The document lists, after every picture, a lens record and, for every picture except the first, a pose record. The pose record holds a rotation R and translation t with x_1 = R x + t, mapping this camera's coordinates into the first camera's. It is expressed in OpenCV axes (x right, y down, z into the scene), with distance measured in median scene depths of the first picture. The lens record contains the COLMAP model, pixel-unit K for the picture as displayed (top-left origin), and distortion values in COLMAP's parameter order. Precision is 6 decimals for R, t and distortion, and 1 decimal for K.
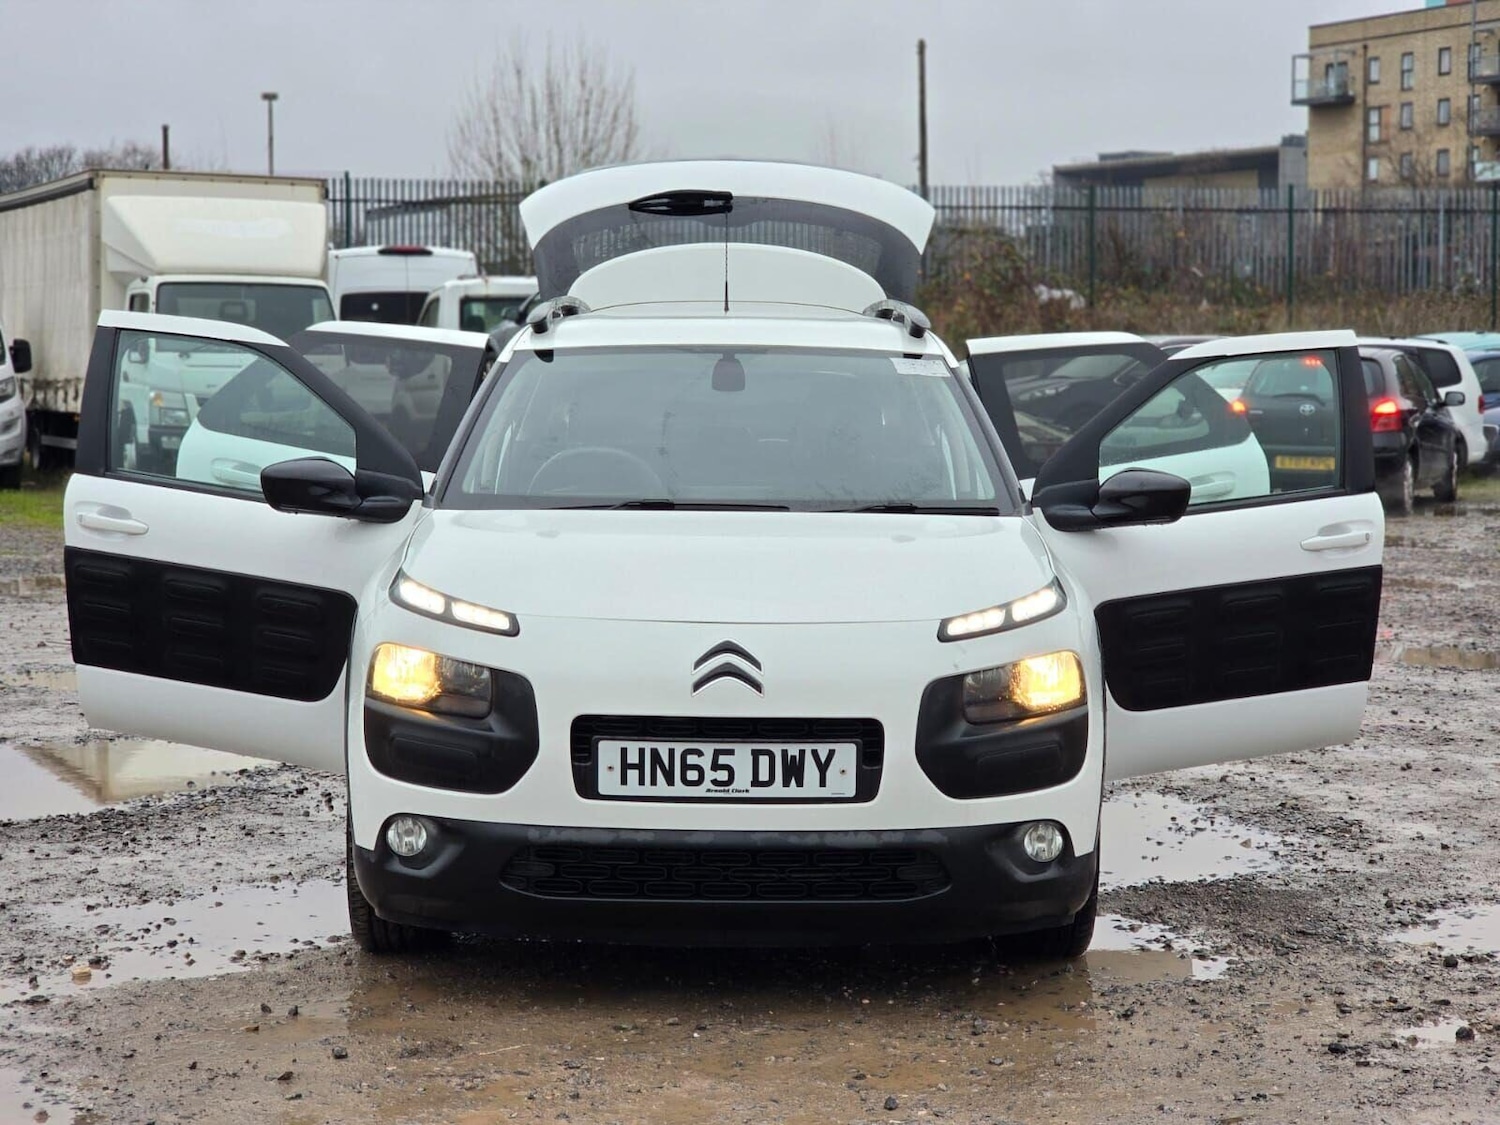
lens RADIAL K [[3066.6, 0, 749.1], [0, 3066.6, 530.9], [0, 0, 1]] dist [0.043673, 0.368727]
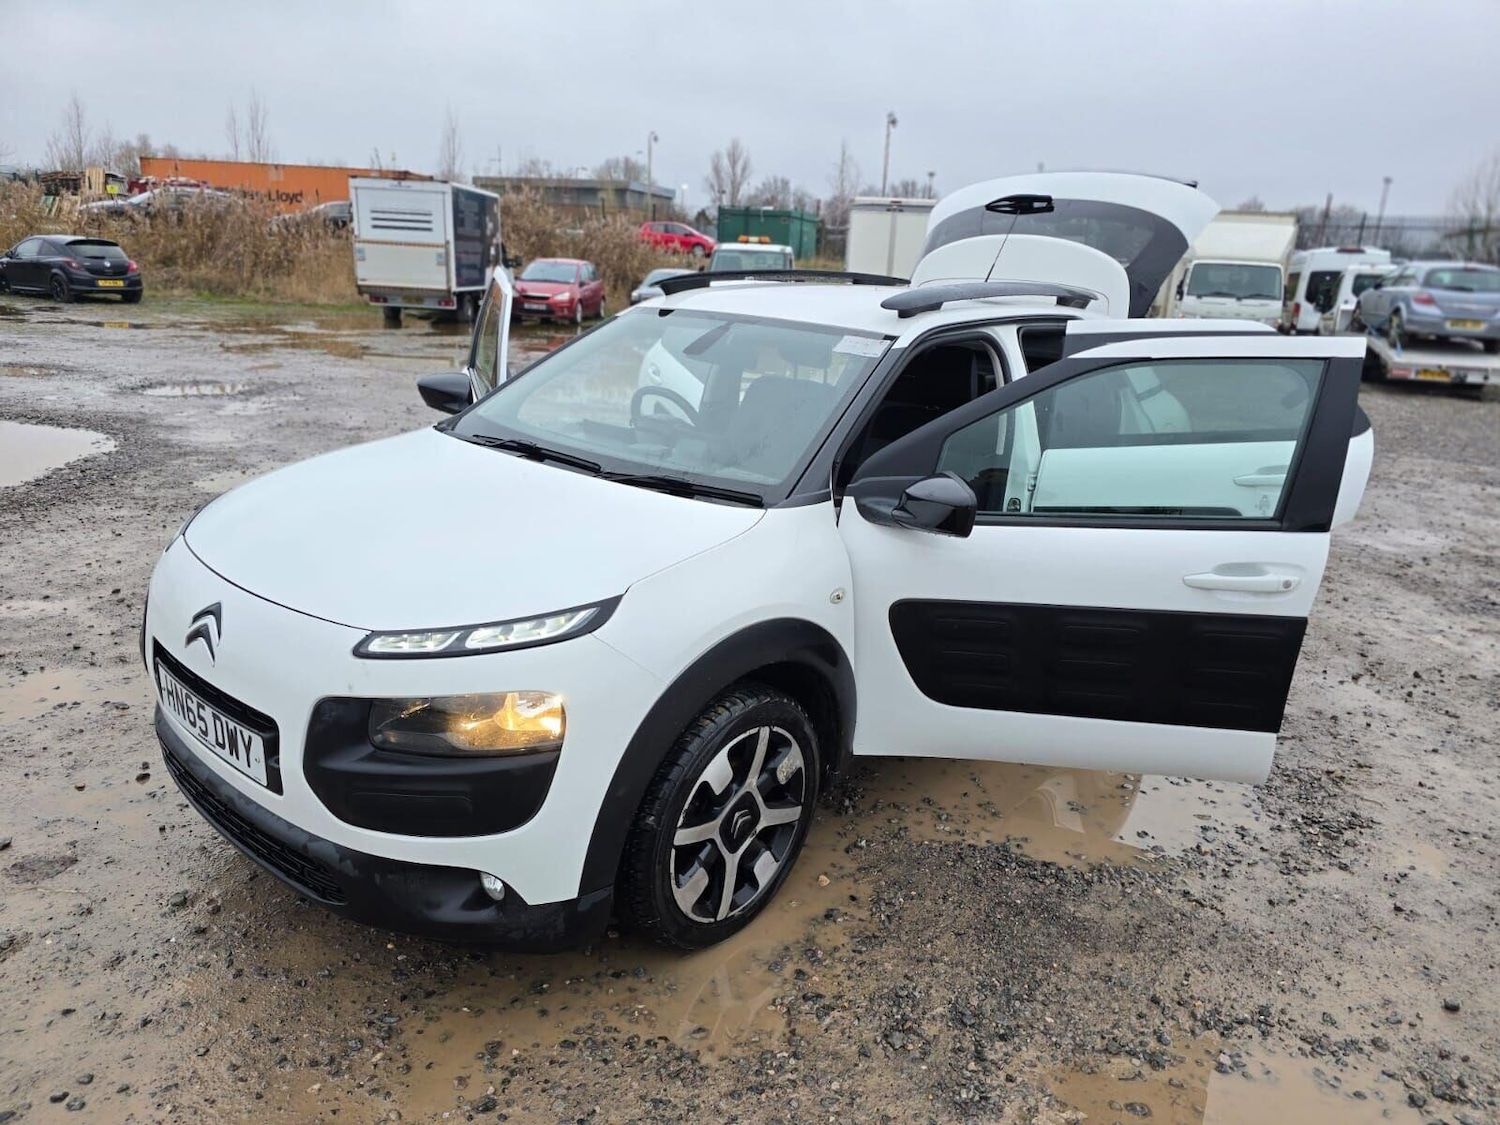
lens RADIAL K [[1025.1, 0, 768.4], [0, 1025.1, 557.1], [0, 0, 1]] dist [0.064389, -0.001364]
pose [[0.741749, 0.216666, -0.634716, 0.352241], [-0.088276, 0.969686, 0.227850, -0.076131], [0.664843, -0.112977, 0.738390, 0.868944]]
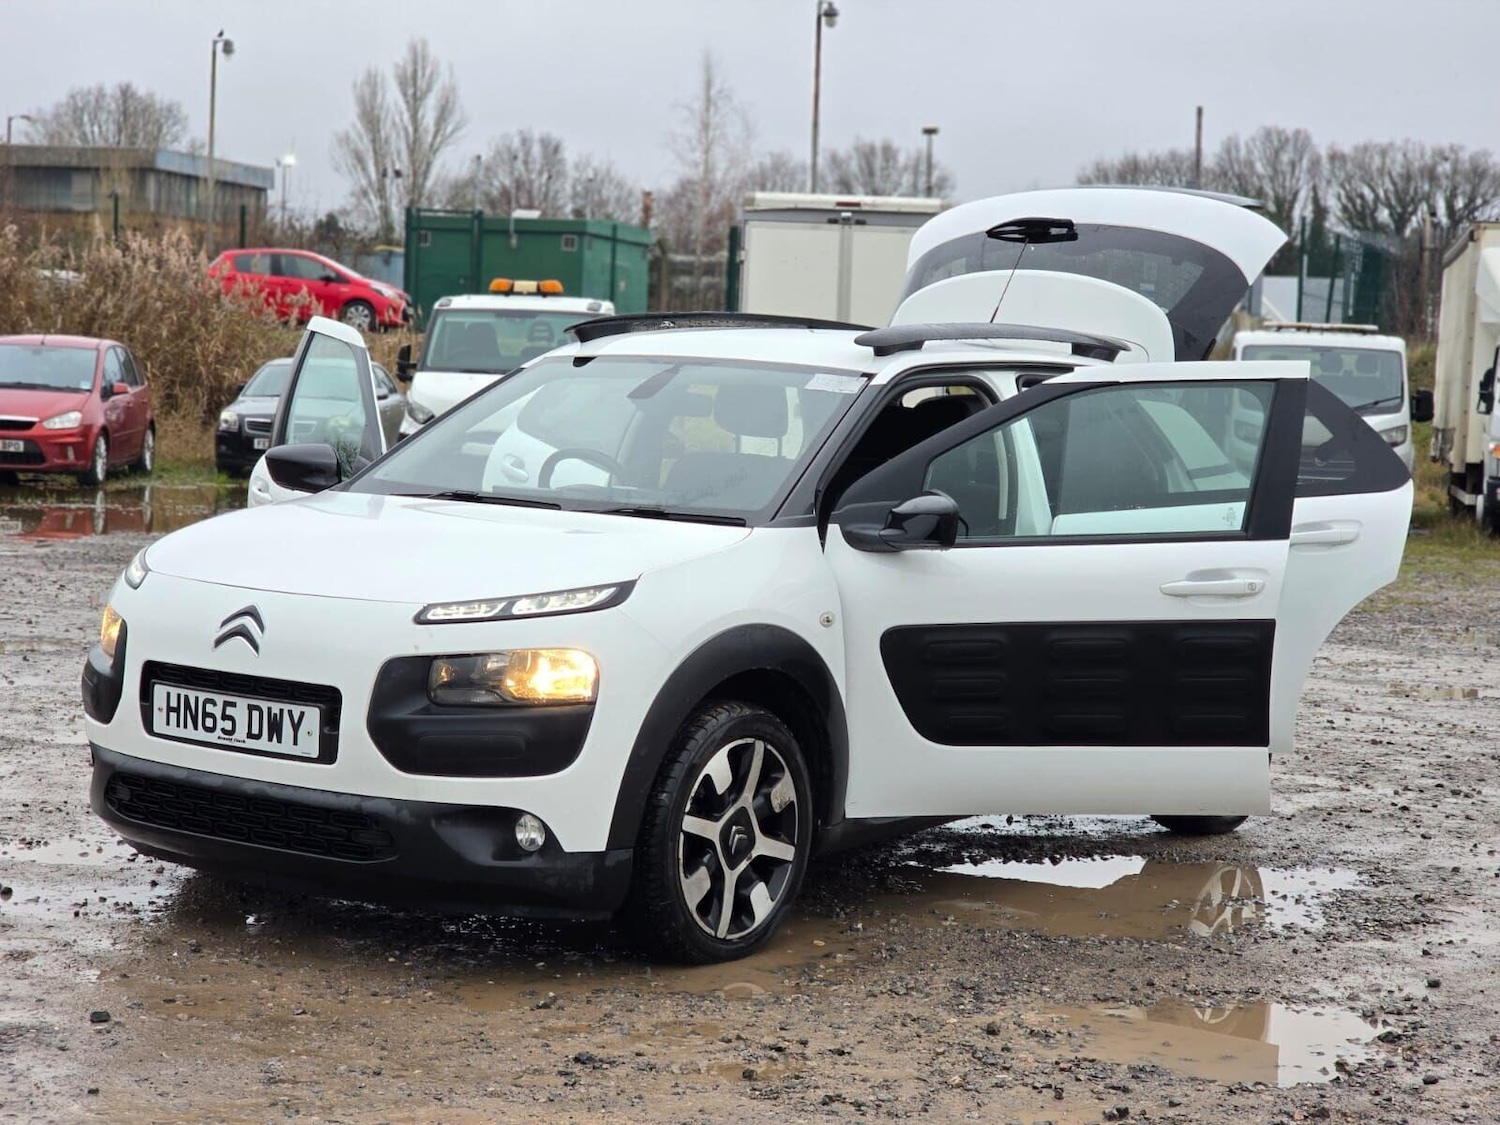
lens RADIAL K [[3066.6, 0, 749.1], [0, 3066.6, 530.9], [0, 0, 1]] dist [0.043673, 0.368727]
pose [[0.796767, 0.061960, -0.601101, 0.800229], [-0.075282, 0.997158, 0.002998, -0.007464], [0.599579, 0.042863, 0.799167, 0.225394]]
